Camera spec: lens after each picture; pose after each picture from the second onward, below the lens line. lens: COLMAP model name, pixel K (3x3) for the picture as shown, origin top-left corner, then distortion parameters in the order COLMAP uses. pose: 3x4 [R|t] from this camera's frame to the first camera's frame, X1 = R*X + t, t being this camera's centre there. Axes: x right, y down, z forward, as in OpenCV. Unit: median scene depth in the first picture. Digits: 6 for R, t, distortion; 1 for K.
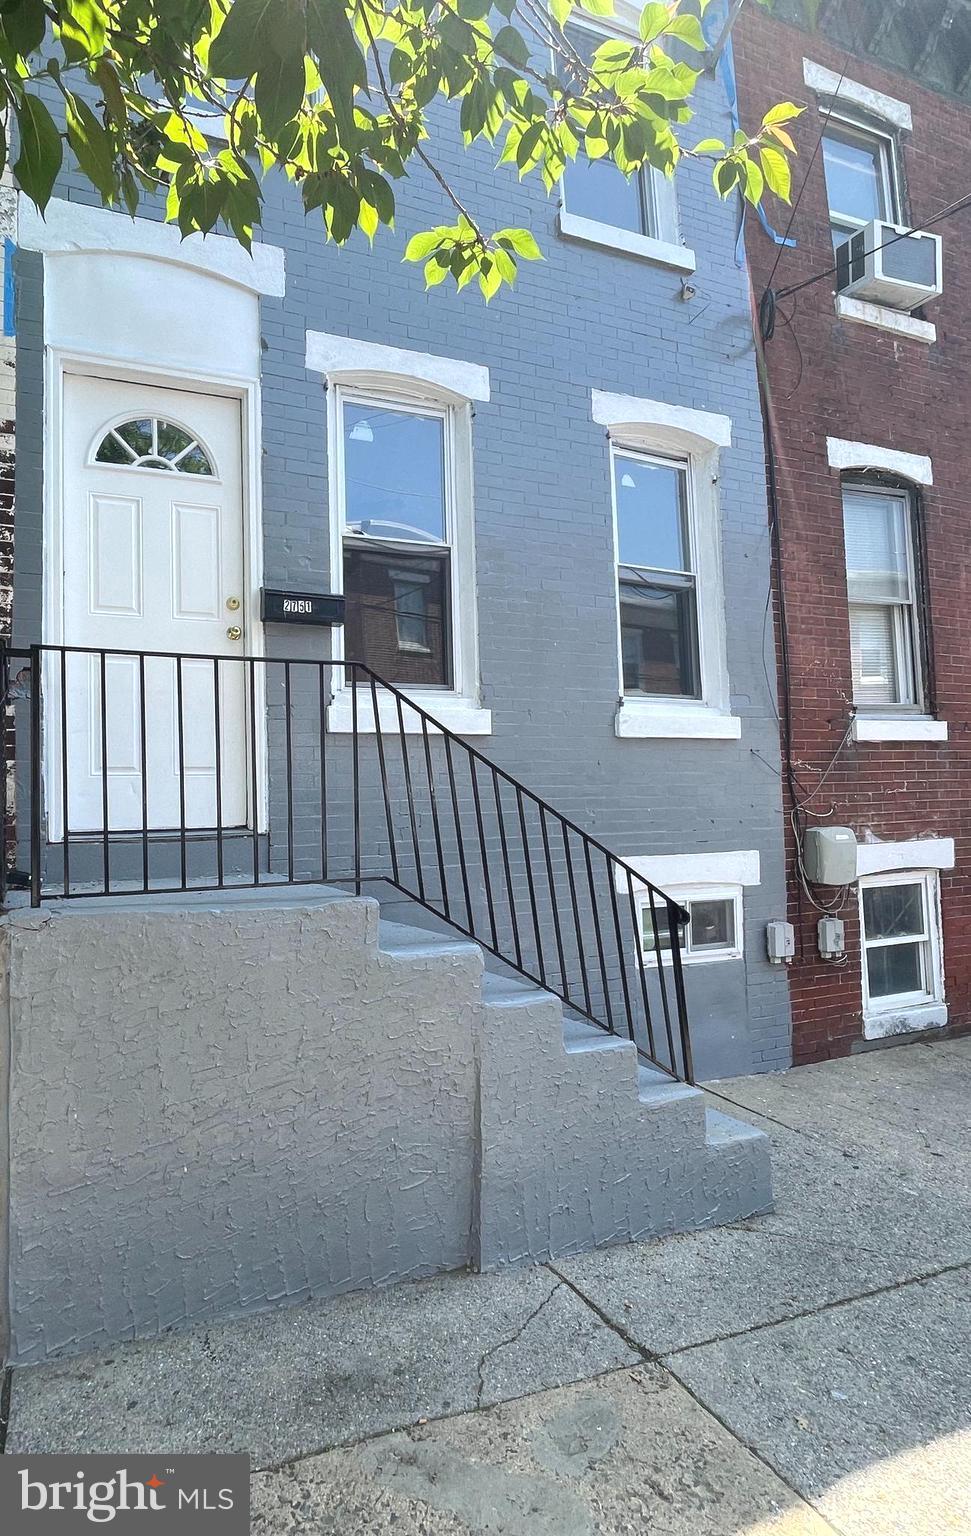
lens RADIAL K [[872.2, 0, 369.3], [0, 872.2, 769.9], [0, 0, 1]] dist [-0.005136, -0.001516]
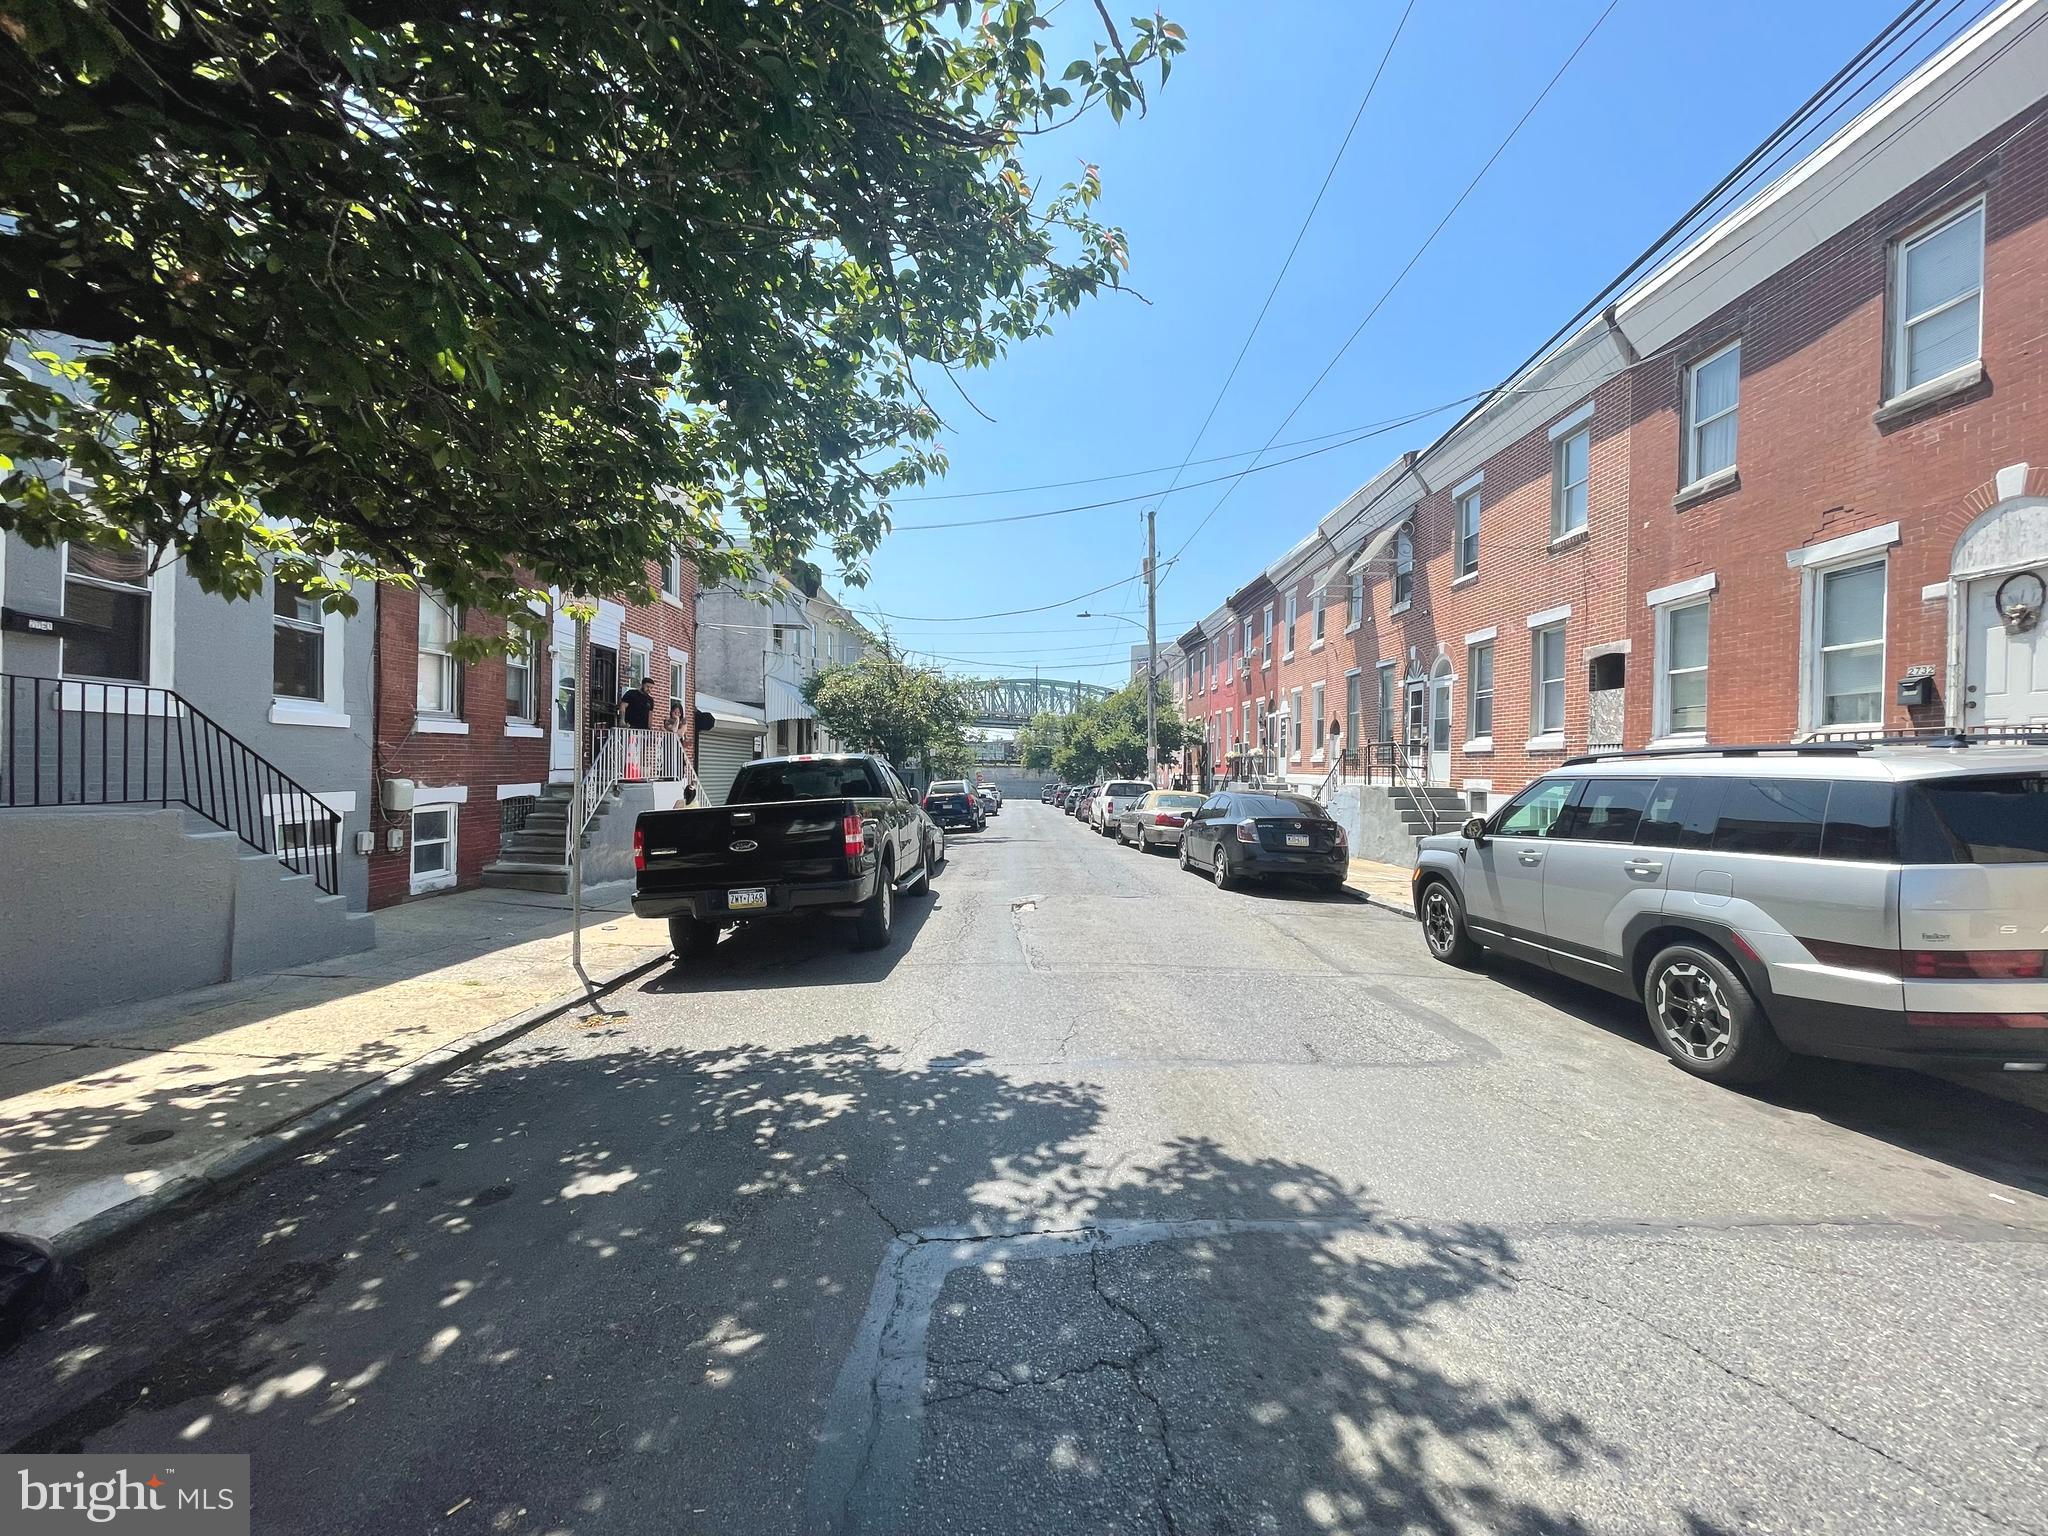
lens RADIAL K [[828.4, 0, 1023.8], [0, 828.4, 773.8], [0, 0, 1]] dist [-0.001234, 0.000203]
pose [[0.381064, 0.027502, 0.924139, -0.570540], [-0.080299, 0.996765, 0.003448, -0.055595], [-0.921055, -0.075522, 0.382040, -0.858191]]
